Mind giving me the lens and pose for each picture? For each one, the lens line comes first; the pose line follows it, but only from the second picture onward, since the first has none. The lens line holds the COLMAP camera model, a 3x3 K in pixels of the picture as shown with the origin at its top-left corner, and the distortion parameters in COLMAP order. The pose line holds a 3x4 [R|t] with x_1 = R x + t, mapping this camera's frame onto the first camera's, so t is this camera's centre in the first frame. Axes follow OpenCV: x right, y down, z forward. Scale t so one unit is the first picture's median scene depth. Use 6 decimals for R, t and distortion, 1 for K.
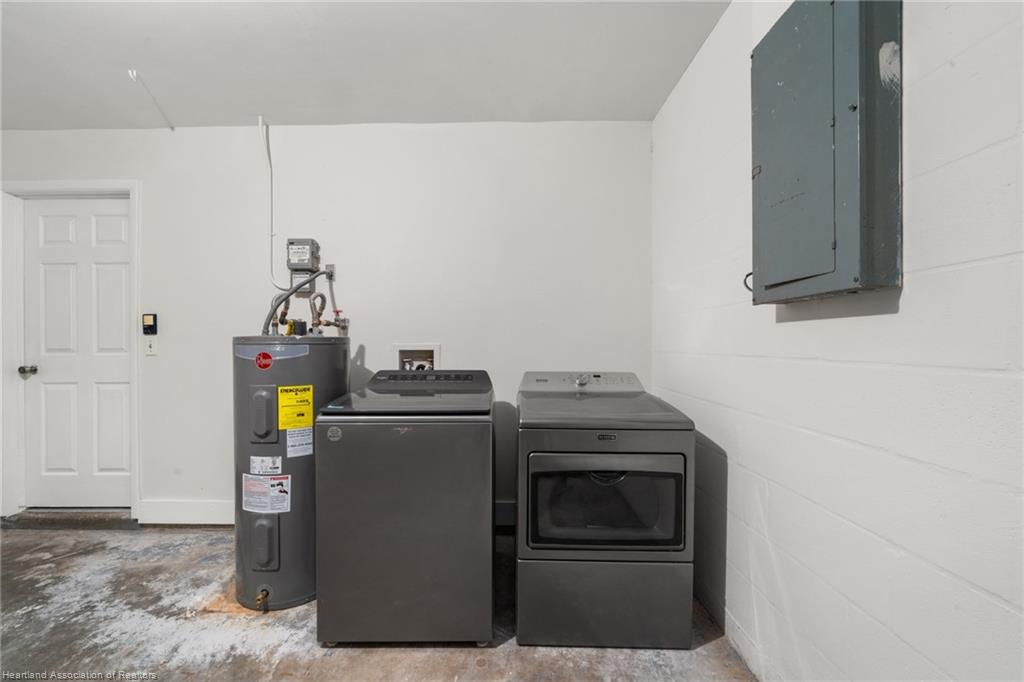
lens RADIAL K [[384.8, 0, 510.6], [0, 384.8, 344.0], [0, 0, 1]] dist [-0.005361, 0.000963]
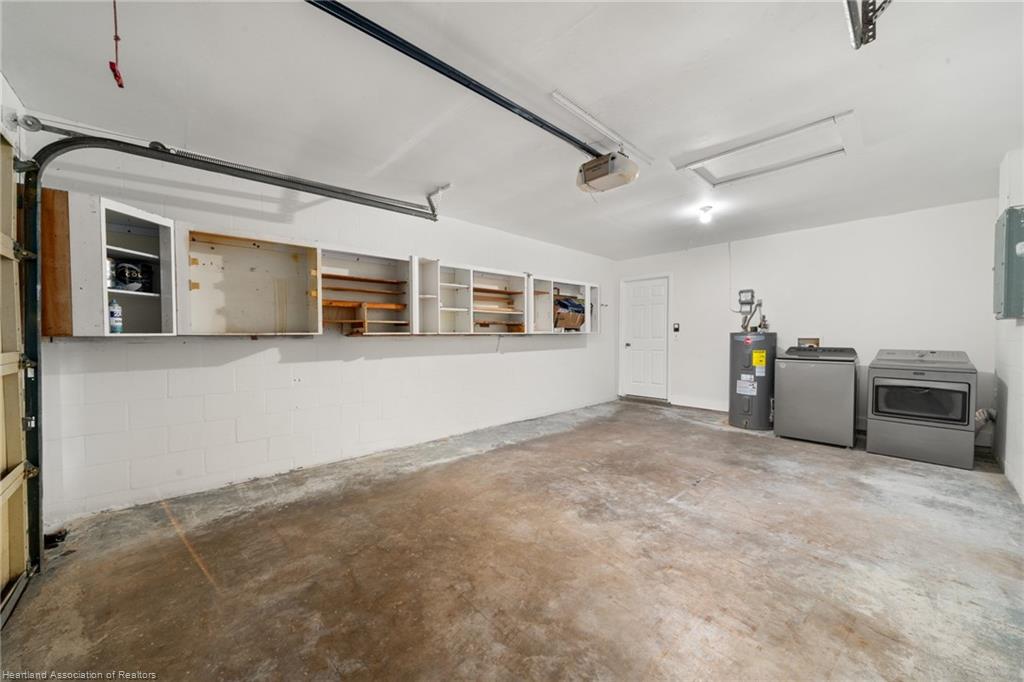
lens RADIAL K [[384.8, 0, 496.1], [0, 384.8, 346.1], [0, 0, 1]] dist [-0.005361, 0.000963]
pose [[0.682813, 0.019552, -0.730331, 0.161375], [0.002817, 0.999564, 0.029394, -0.009205], [0.730588, -0.022127, 0.682460, -2.213633]]
